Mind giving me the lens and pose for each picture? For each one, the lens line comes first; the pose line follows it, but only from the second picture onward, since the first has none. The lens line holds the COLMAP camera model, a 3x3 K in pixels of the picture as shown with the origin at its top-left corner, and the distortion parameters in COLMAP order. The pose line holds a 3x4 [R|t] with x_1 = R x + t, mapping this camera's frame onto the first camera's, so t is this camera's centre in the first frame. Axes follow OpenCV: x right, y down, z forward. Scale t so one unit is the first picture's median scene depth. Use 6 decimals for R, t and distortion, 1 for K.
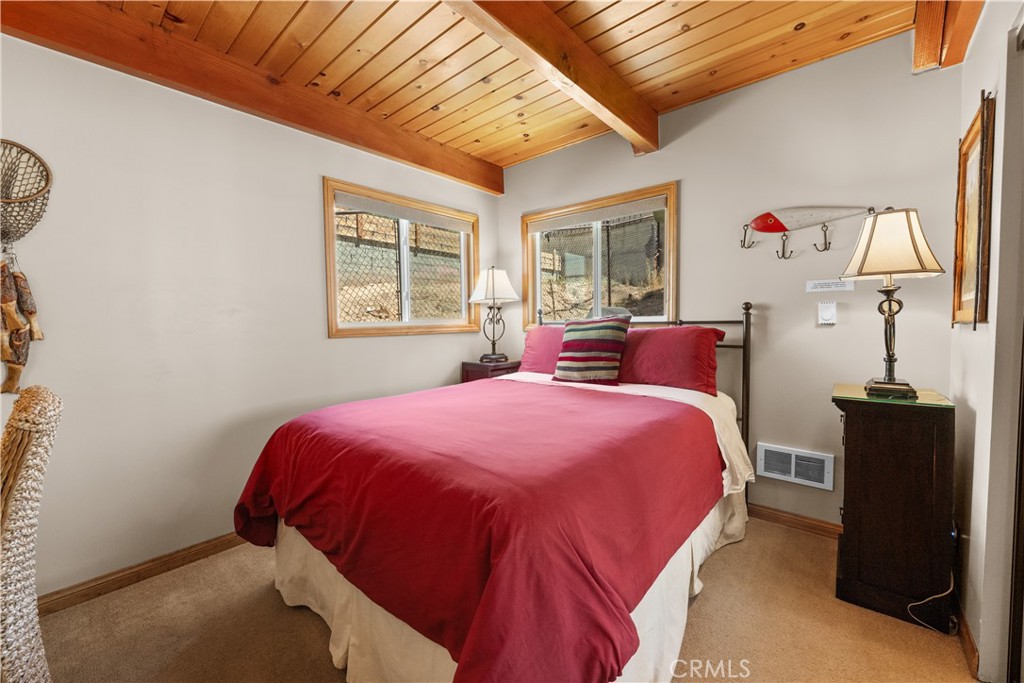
lens RADIAL K [[404.1, 0, 511.8], [0, 404.1, 339.5], [0, 0, 1]] dist [-0.002102, -0.000492]
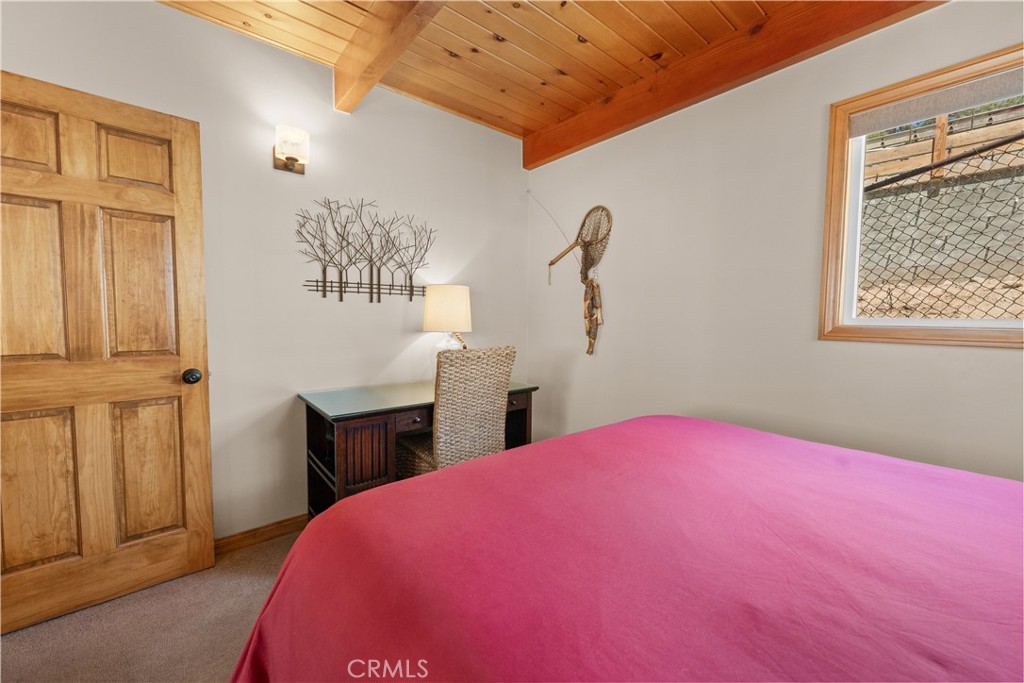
lens RADIAL K [[404.1, 0, 513.0], [0, 404.1, 340.9], [0, 0, 1]] dist [-0.002102, -0.000492]
pose [[-0.170545, 0.070427, -0.982830, 0.402949], [-0.052029, 0.995407, 0.080356, -0.036903], [0.983975, 0.064840, -0.166098, 0.743934]]
